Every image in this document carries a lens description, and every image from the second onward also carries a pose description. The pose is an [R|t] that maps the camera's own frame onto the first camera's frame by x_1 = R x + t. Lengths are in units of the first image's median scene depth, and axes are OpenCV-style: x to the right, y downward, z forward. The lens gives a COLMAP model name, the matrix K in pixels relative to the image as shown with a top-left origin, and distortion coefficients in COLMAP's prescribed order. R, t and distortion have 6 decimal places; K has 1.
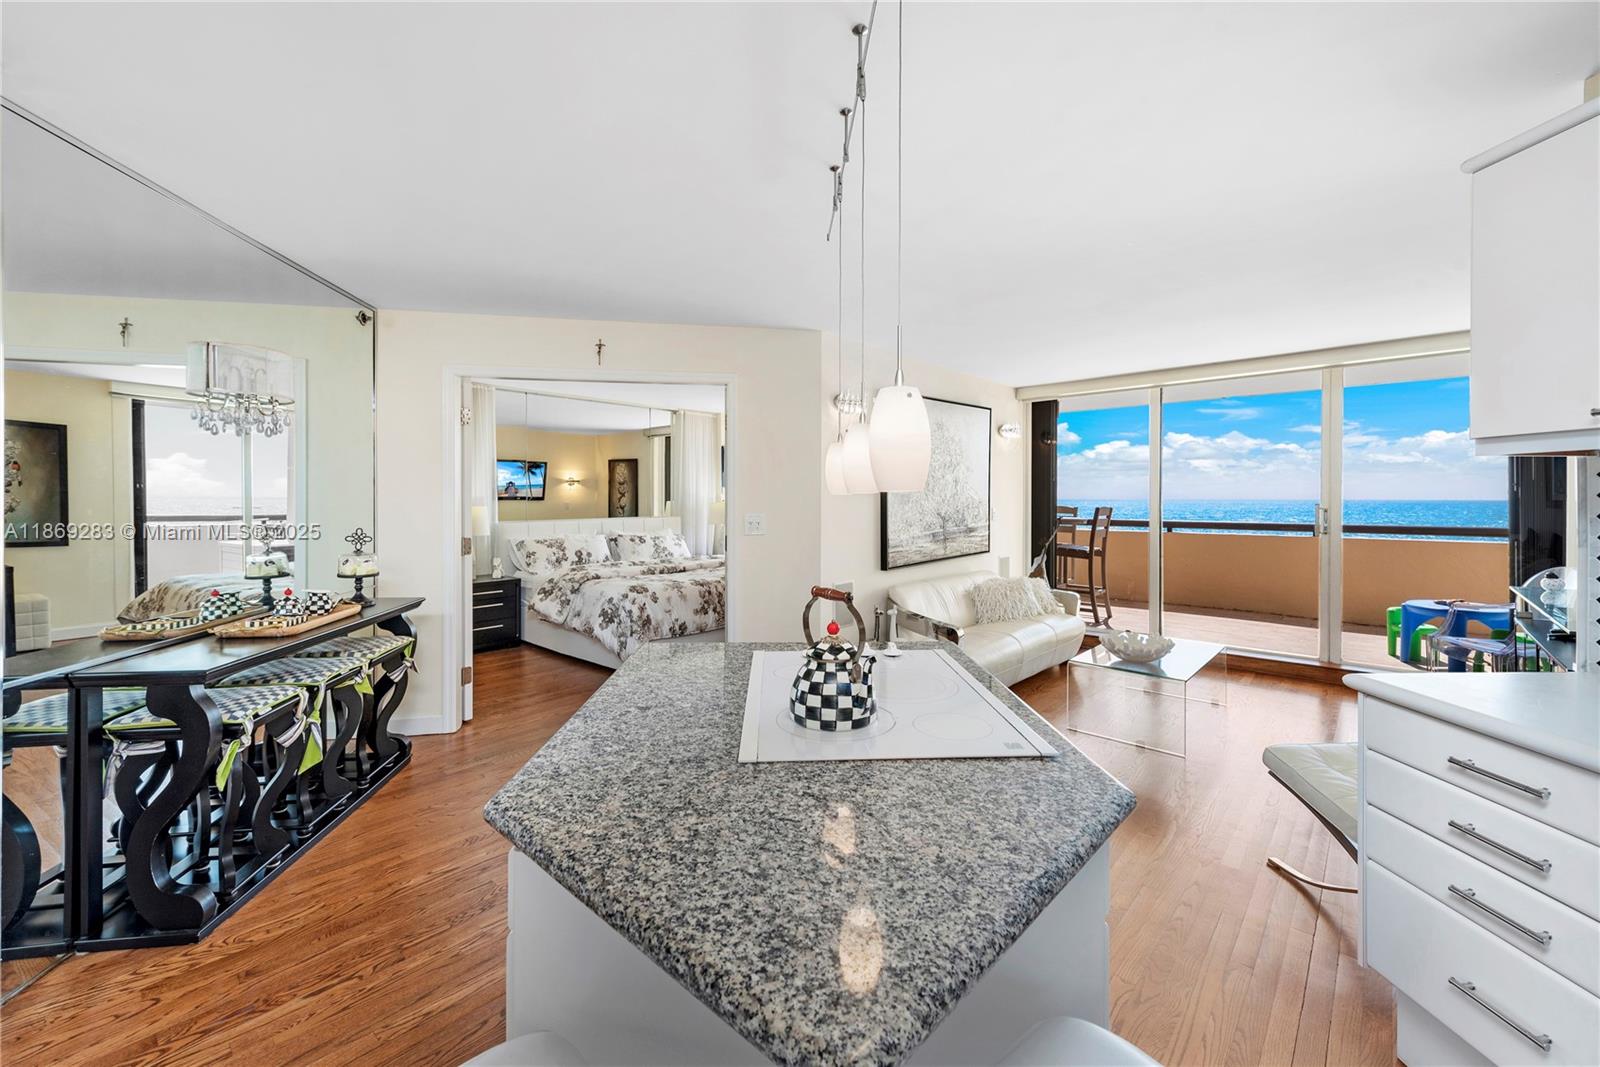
lens RADIAL K [[639.9, 0, 808.4], [0, 639.9, 503.6], [0, 0, 1]] dist [-0.002317, -0.000157]
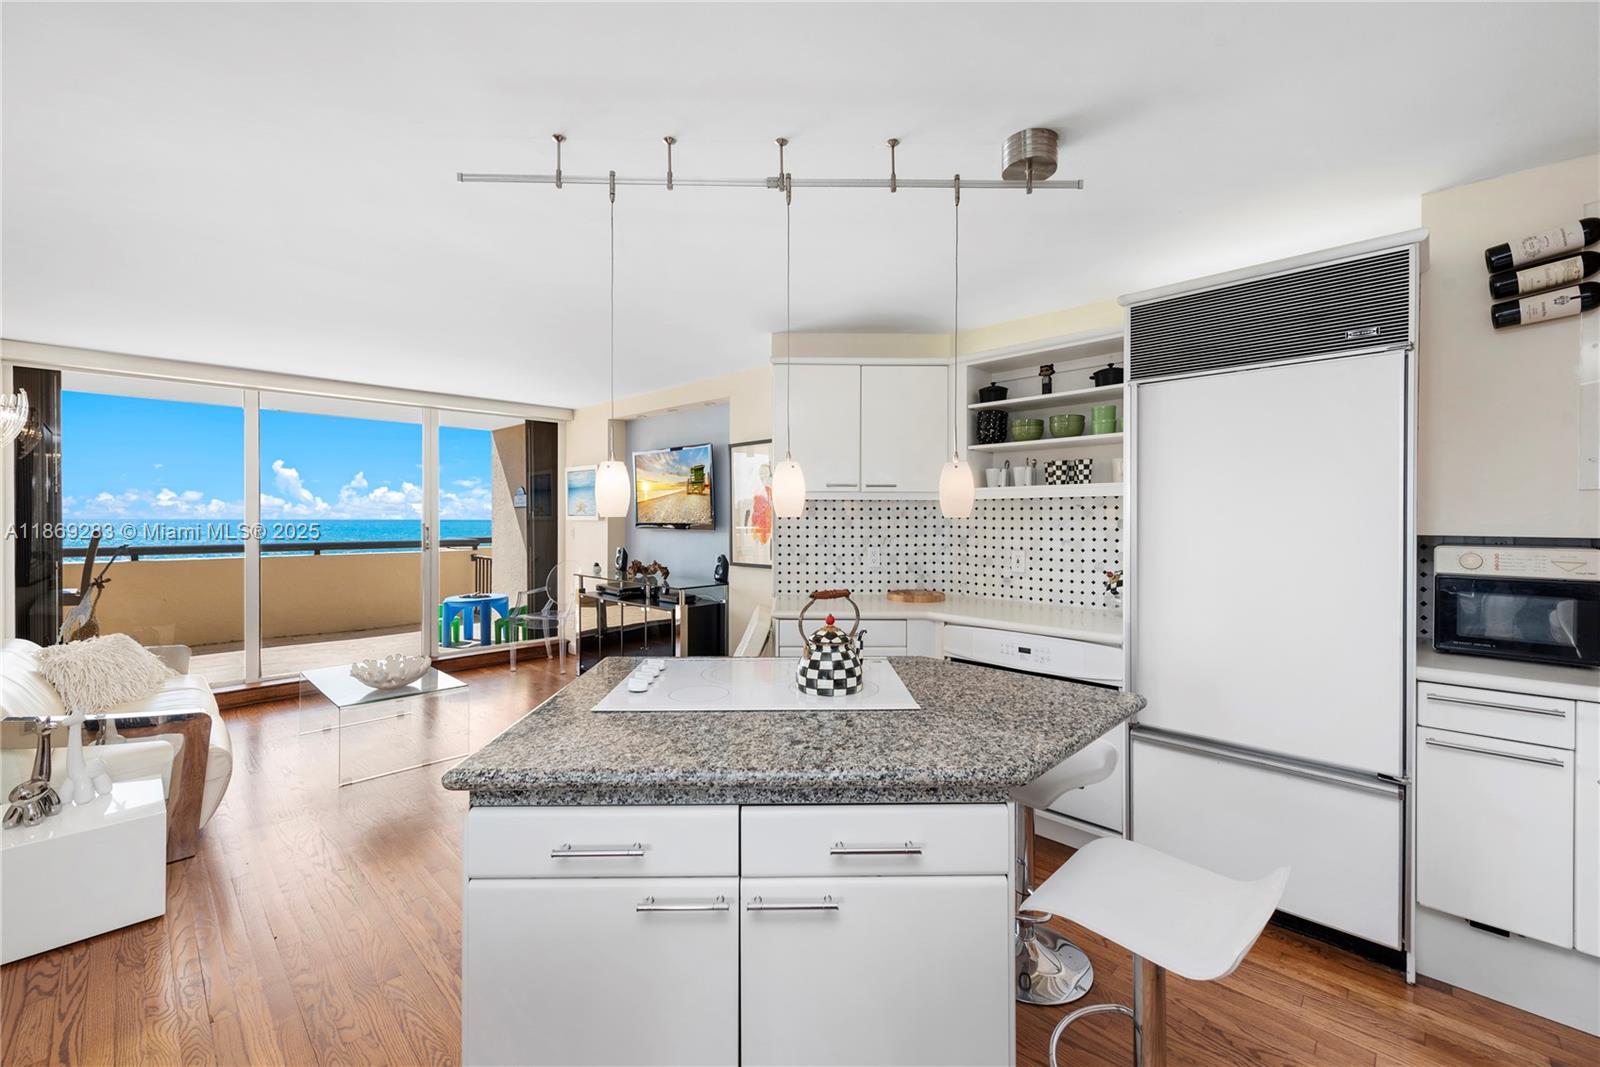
lens RADIAL K [[639.4, 0, 799.7], [0, 639.4, 523.6], [0, 0, 1]] dist [0.010098, -0.000342]
pose [[0.027604, -0.007892, 0.999588, -0.303200], [0.005584, 0.999954, 0.007740, -0.003993], [-0.999603, 0.005368, 0.027647, 0.241676]]
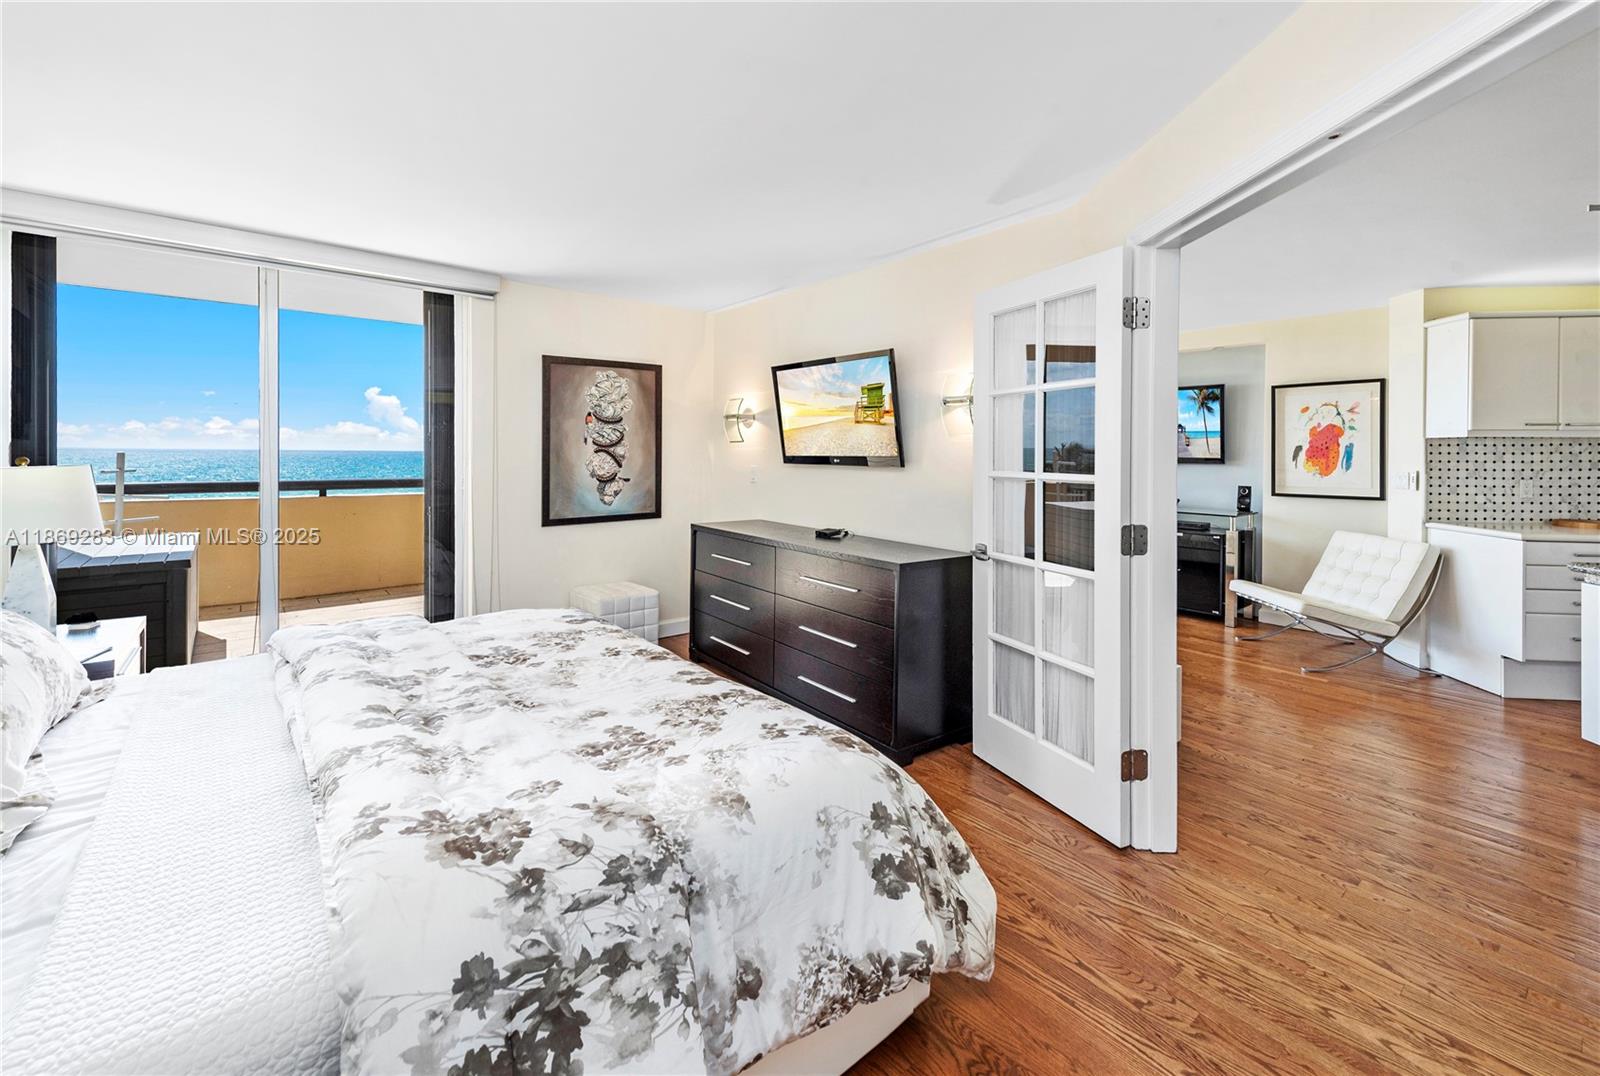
lens RADIAL K [[668.1, 0, 788.5], [0, 668.1, 459.4], [0, 0, 1]] dist [0.014665, -0.005093]
pose [[0.174052, -0.012849, 0.984653, -0.544471], [0.004260, 0.999915, 0.012295, -0.010401], [-0.984727, 0.002055, 0.174092, 0.883514]]
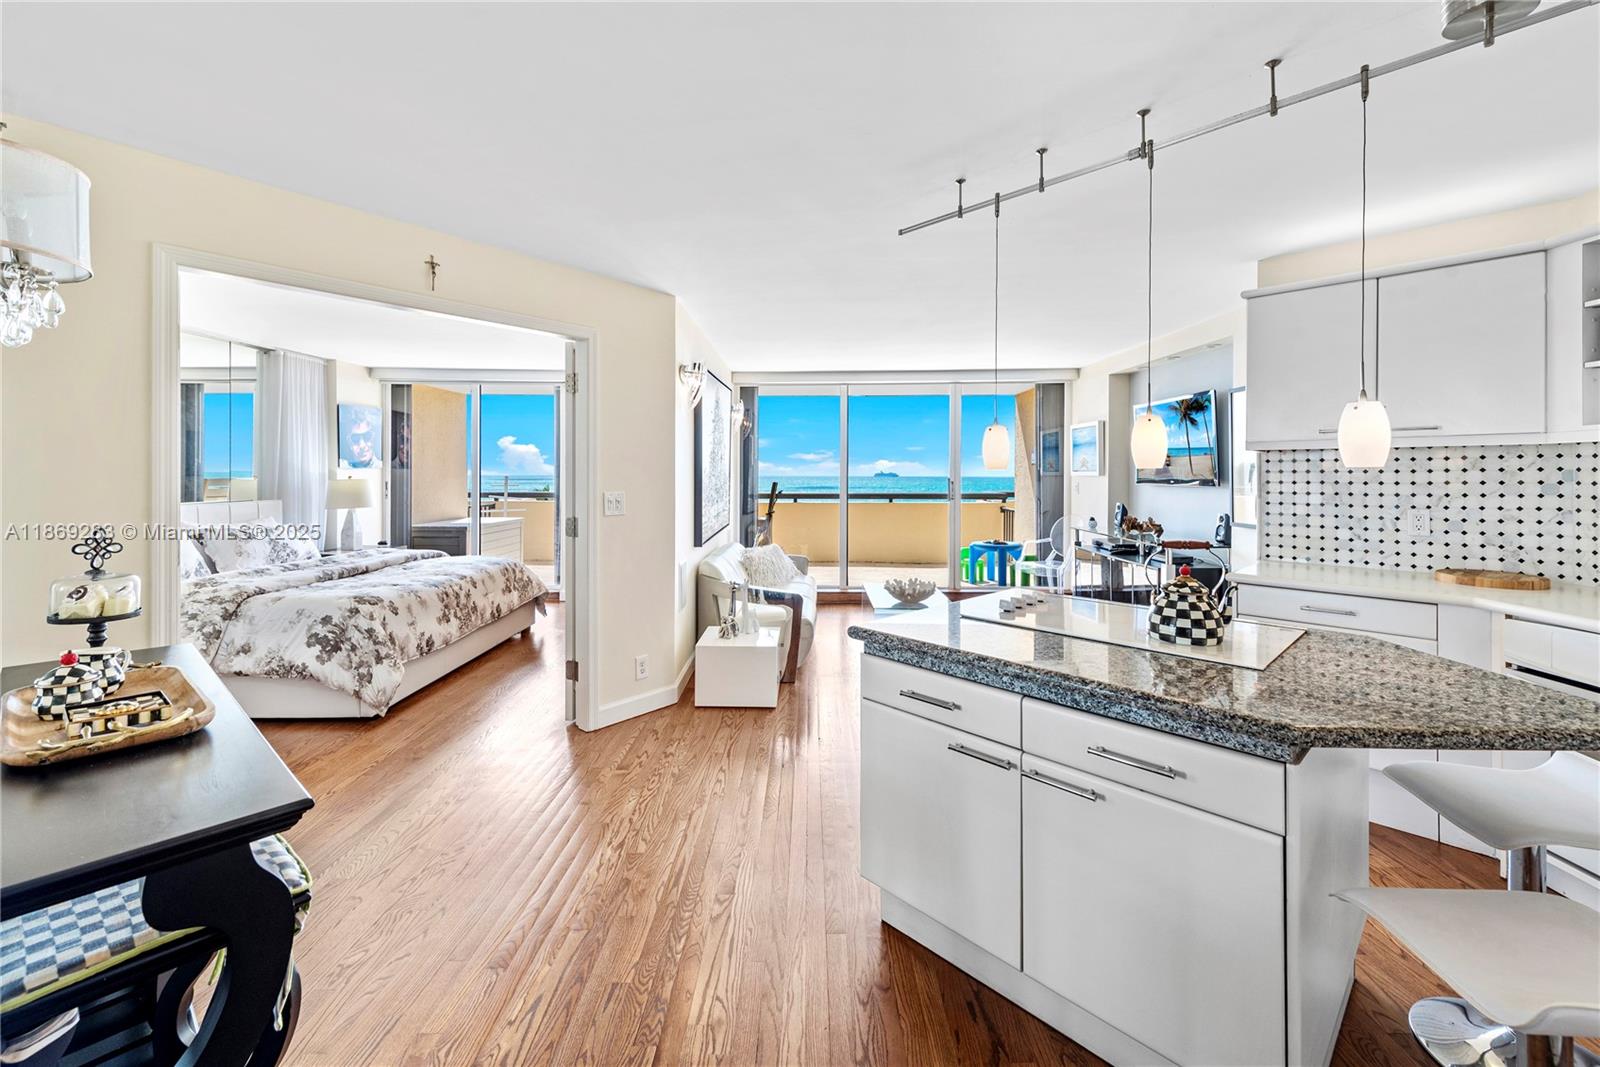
lens RADIAL K [[647.1, 0, 796.1], [0, 647.1, 476.9], [0, 0, 1]] dist [0.003461, -0.000124]
pose [[0.754798, -0.001725, 0.655955, -0.345134], [0.004523, 0.999986, -0.002575, -0.000386], [-0.655942, 0.004910, 0.754795, 0.117800]]
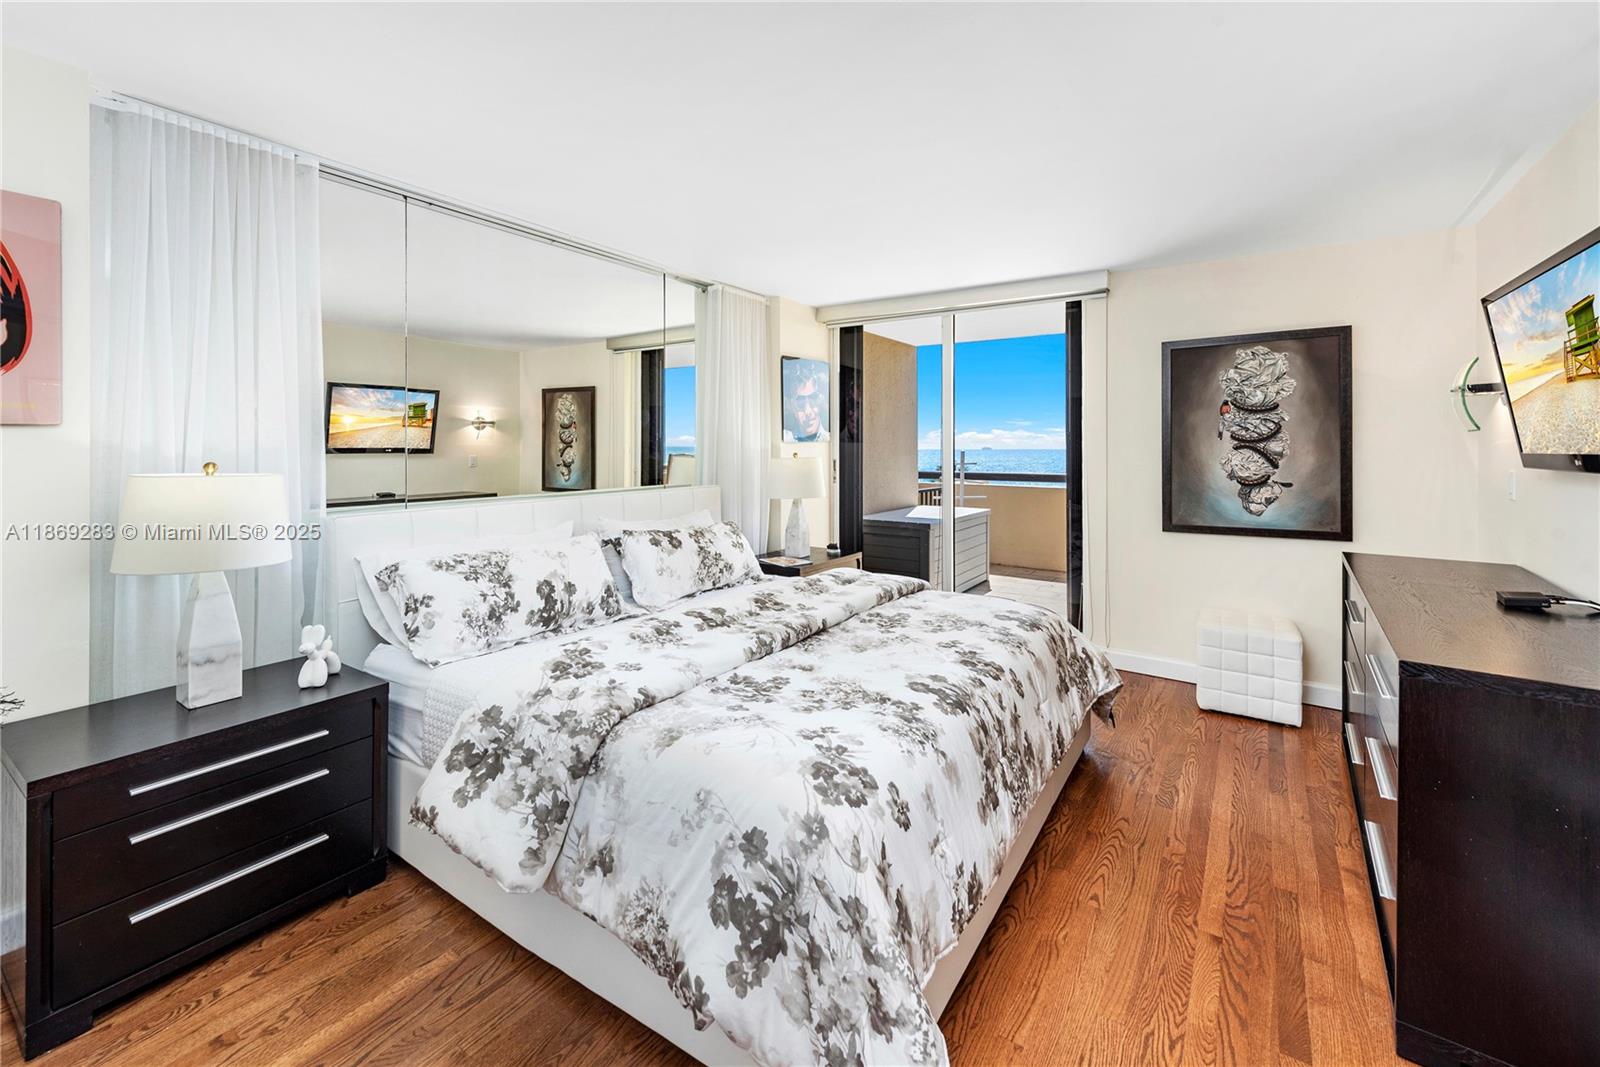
lens RADIAL K [[660.3, 0, 801.0], [0, 660.3, 446.4], [0, 0, 1]] dist [0.011480, -0.000139]
pose [[0.991907, -0.002695, 0.126942, -0.289826], [0.004243, 0.999920, -0.011922, -0.006469], [-0.126899, 0.012364, 0.991839, 0.650738]]
